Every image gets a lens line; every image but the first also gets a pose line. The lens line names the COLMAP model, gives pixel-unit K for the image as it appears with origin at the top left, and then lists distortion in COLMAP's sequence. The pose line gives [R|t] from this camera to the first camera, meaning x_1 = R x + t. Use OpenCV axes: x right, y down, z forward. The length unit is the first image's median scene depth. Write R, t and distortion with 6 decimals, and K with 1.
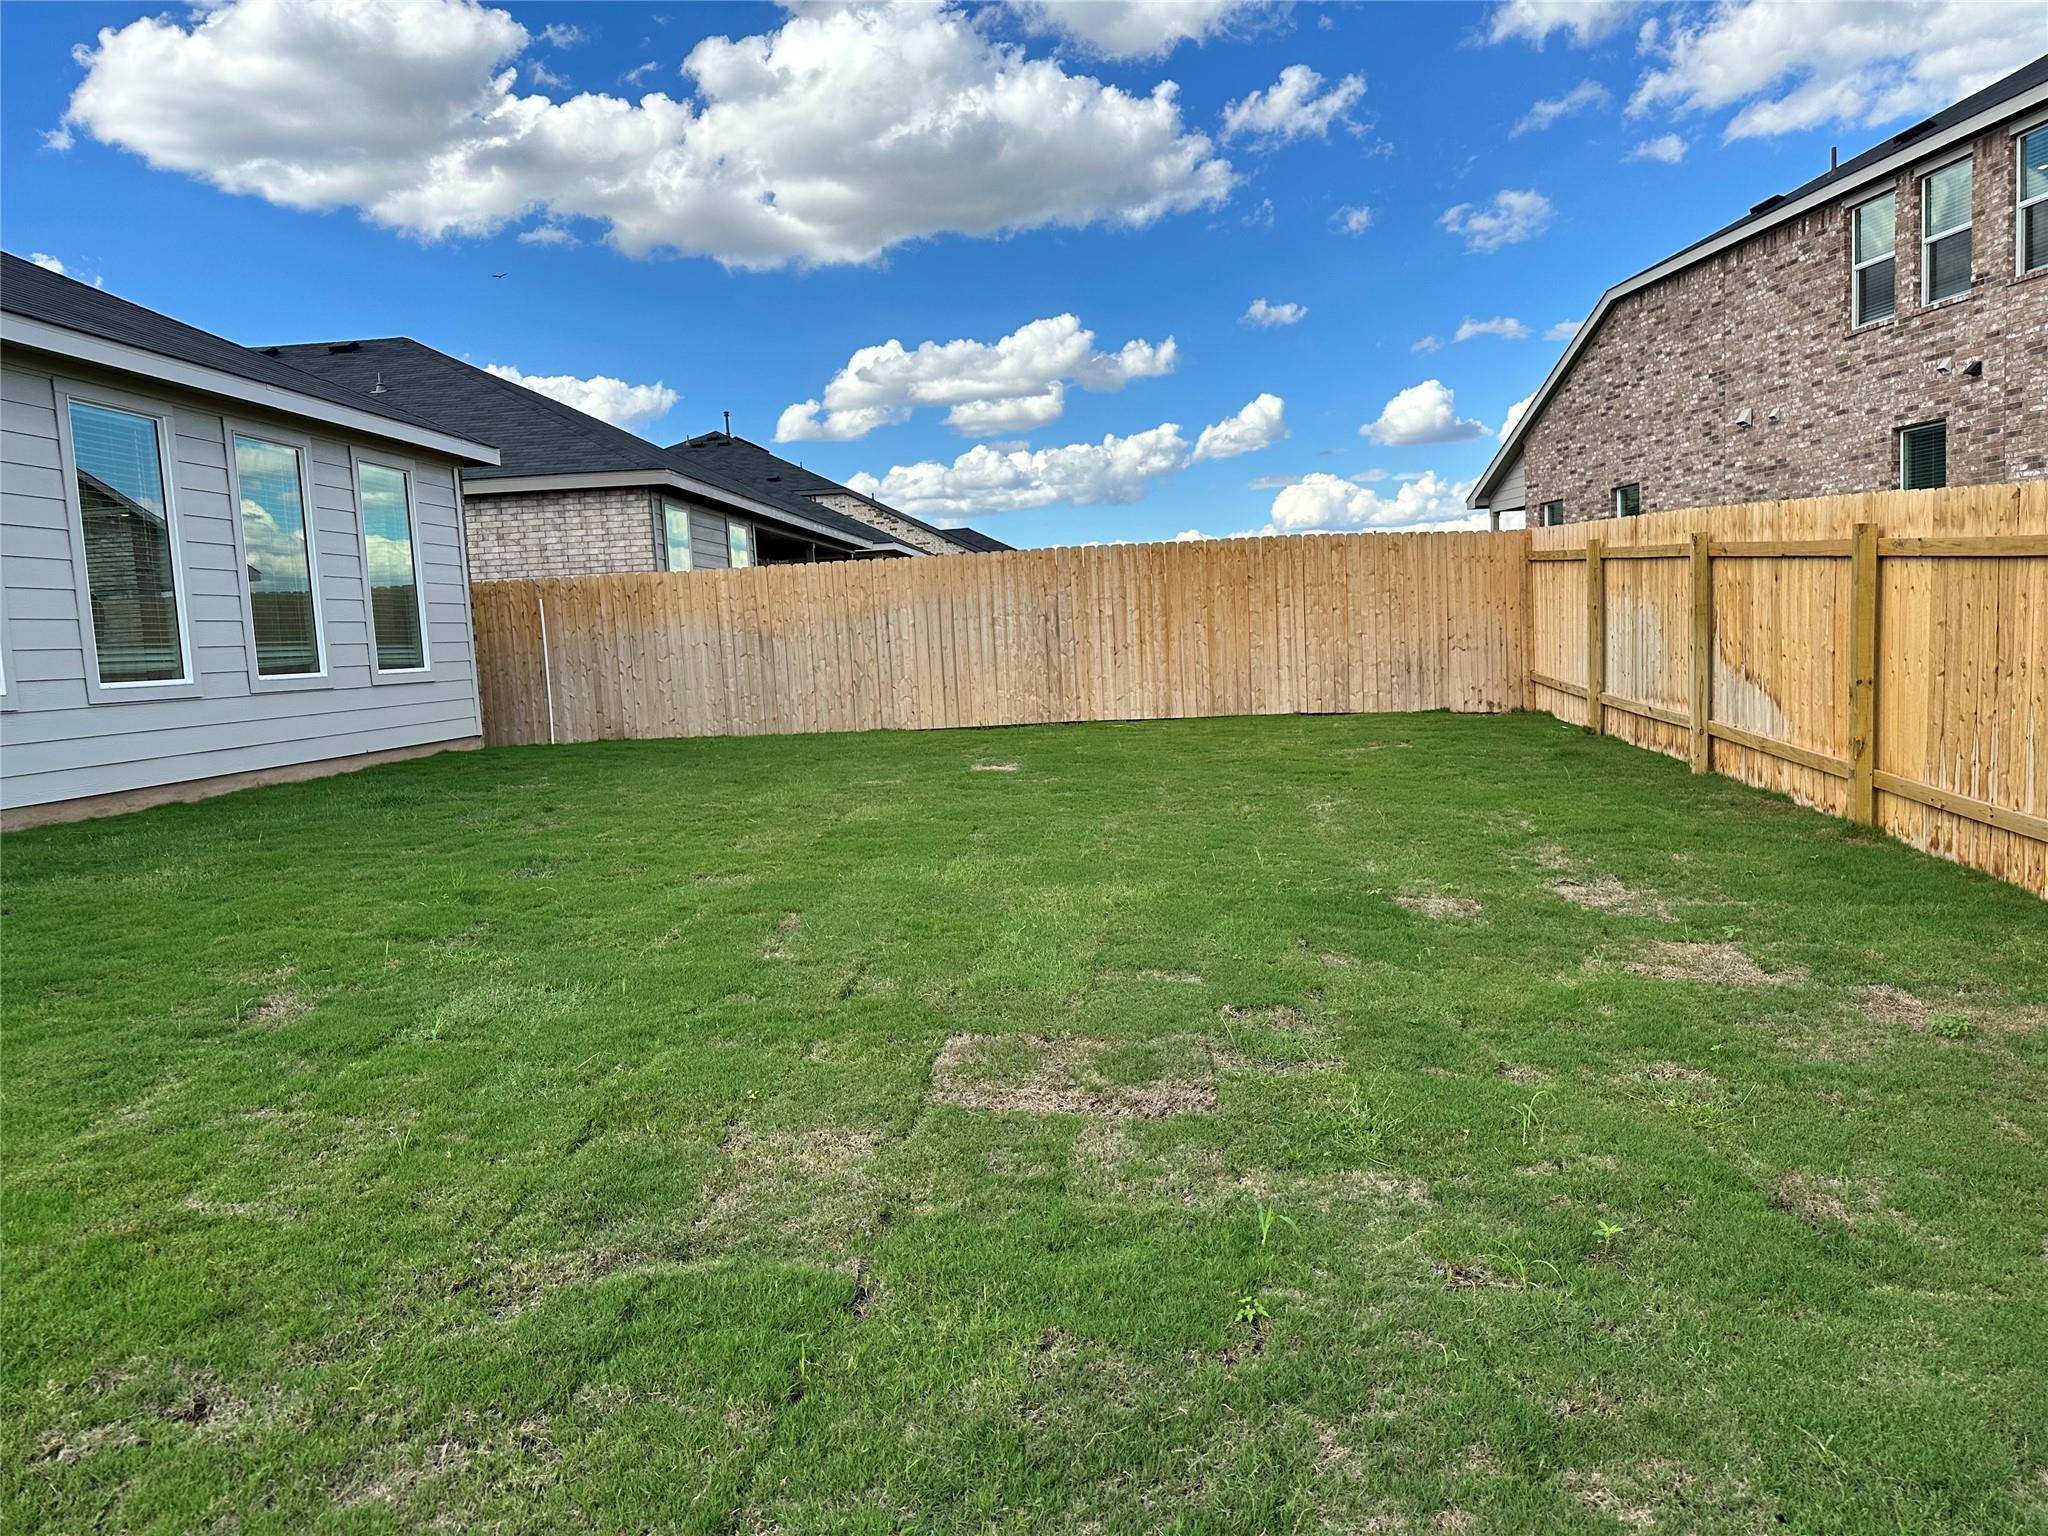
lens RADIAL K [[1414.1, 0, 1024.0], [0, 1414.1, 768.0], [0, 0, 1]] dist [0.033765, -0.044456]
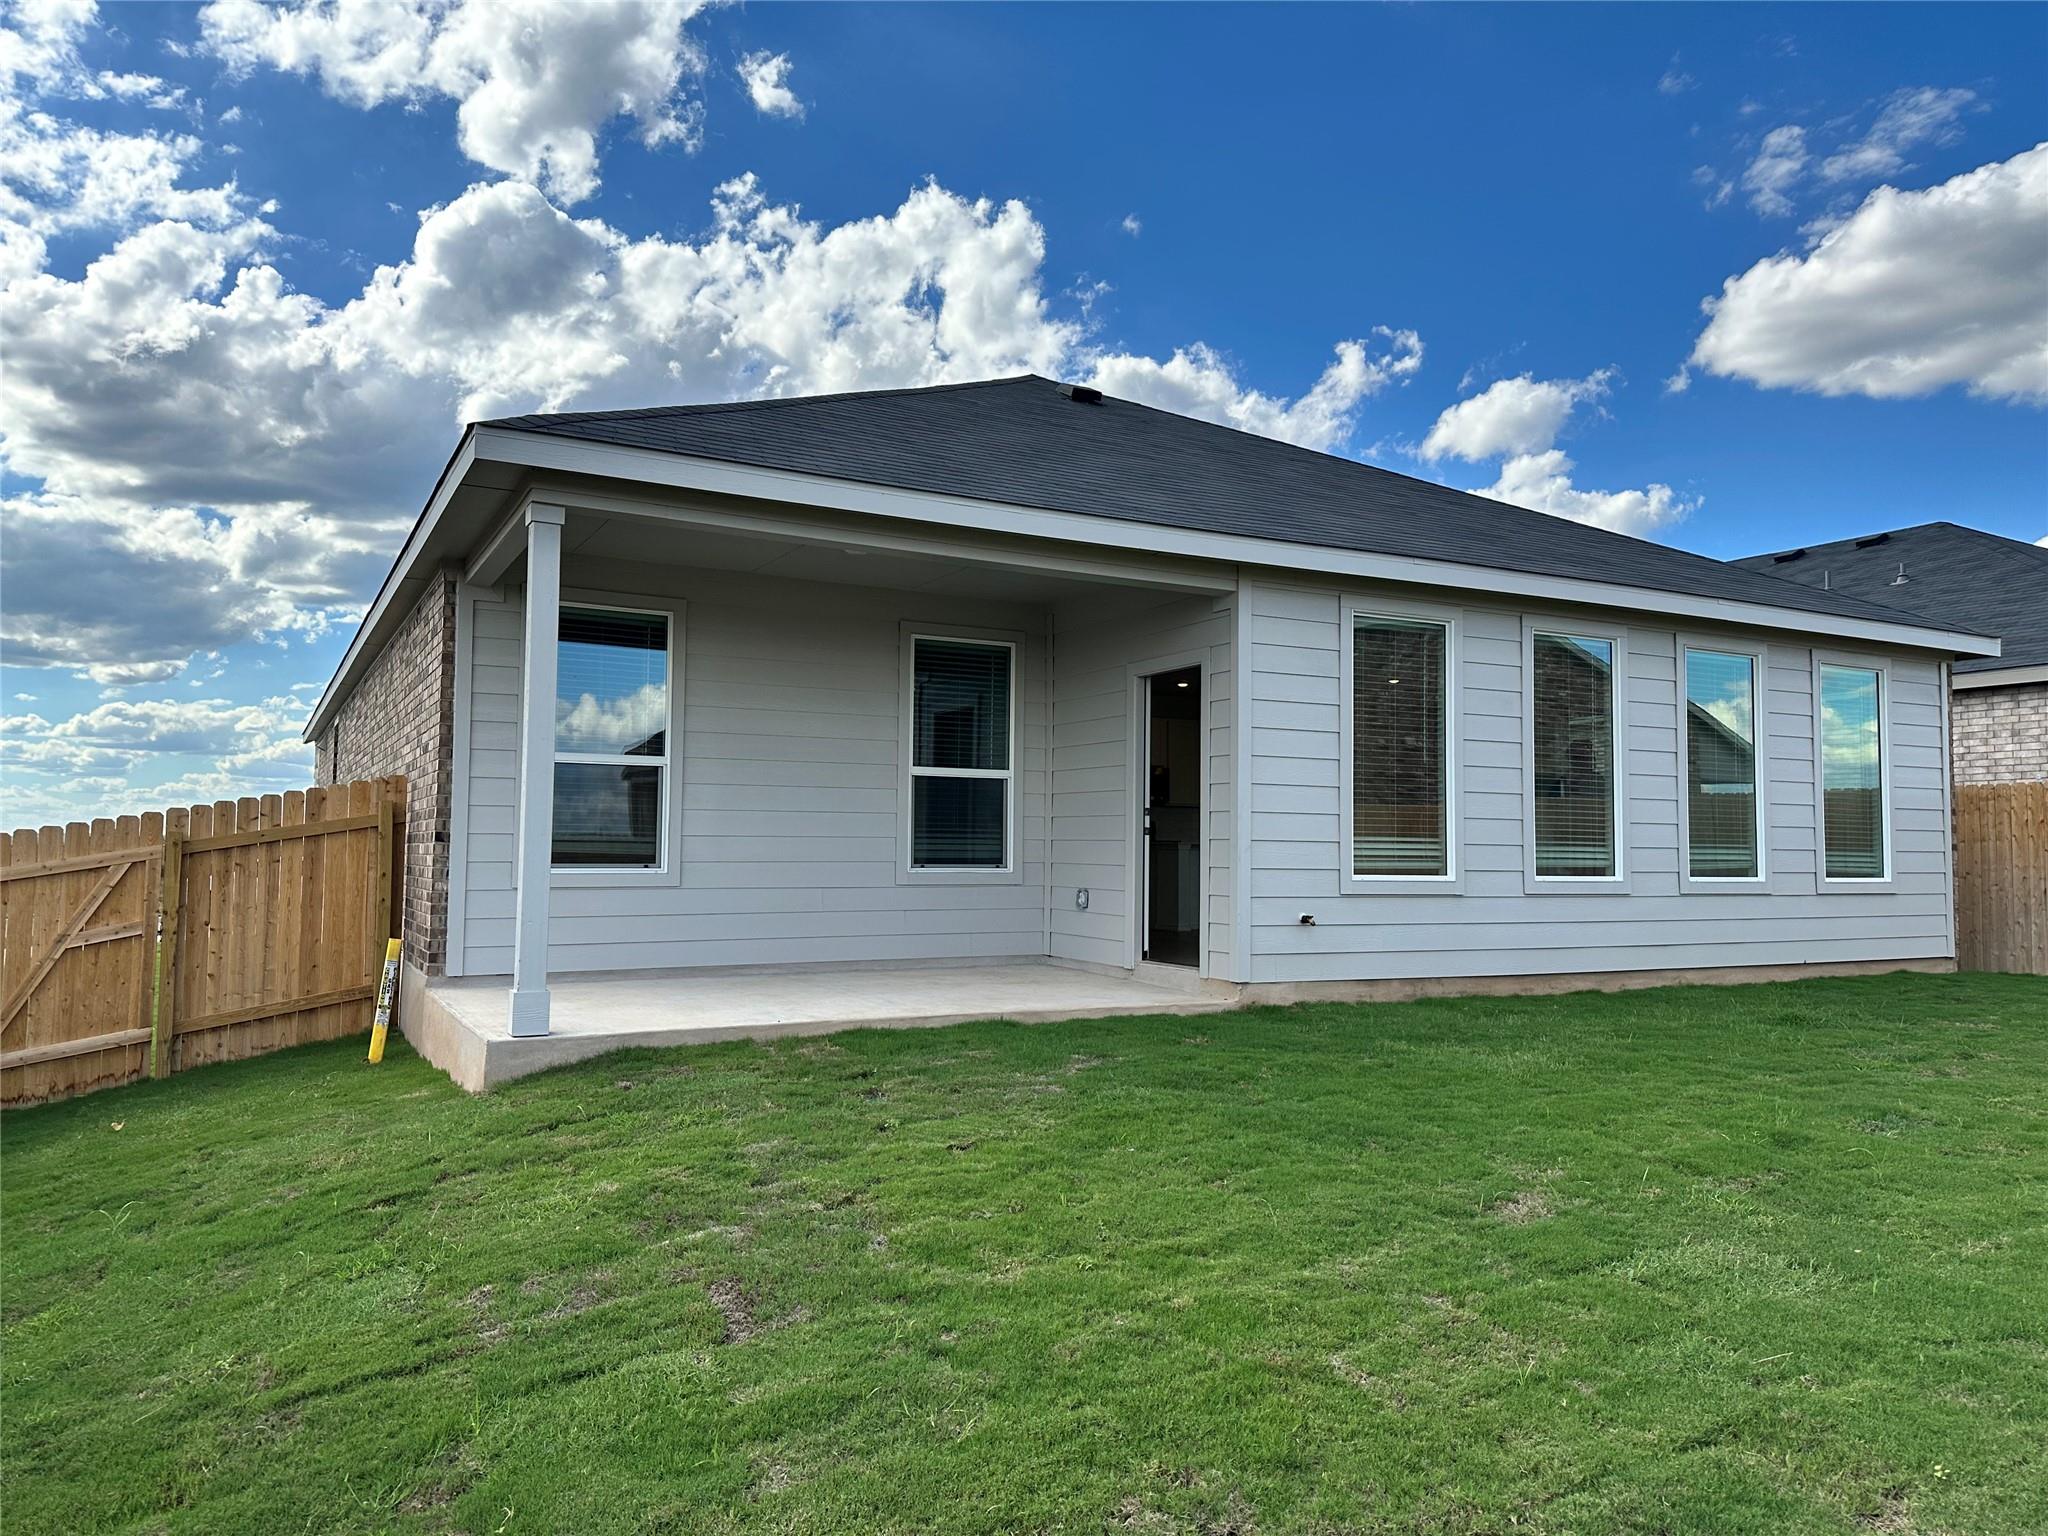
lens RADIAL K [[1428.8, 0, 1024.0], [0, 1428.8, 768.0], [0, 0, 1]] dist [-0.005294, -0.002268]
pose [[0.550677, 0.004374, -0.834707, 0.158687], [-0.116406, 0.990617, -0.071606, -0.035782], [0.826562, 0.136597, 0.546019, 0.076034]]
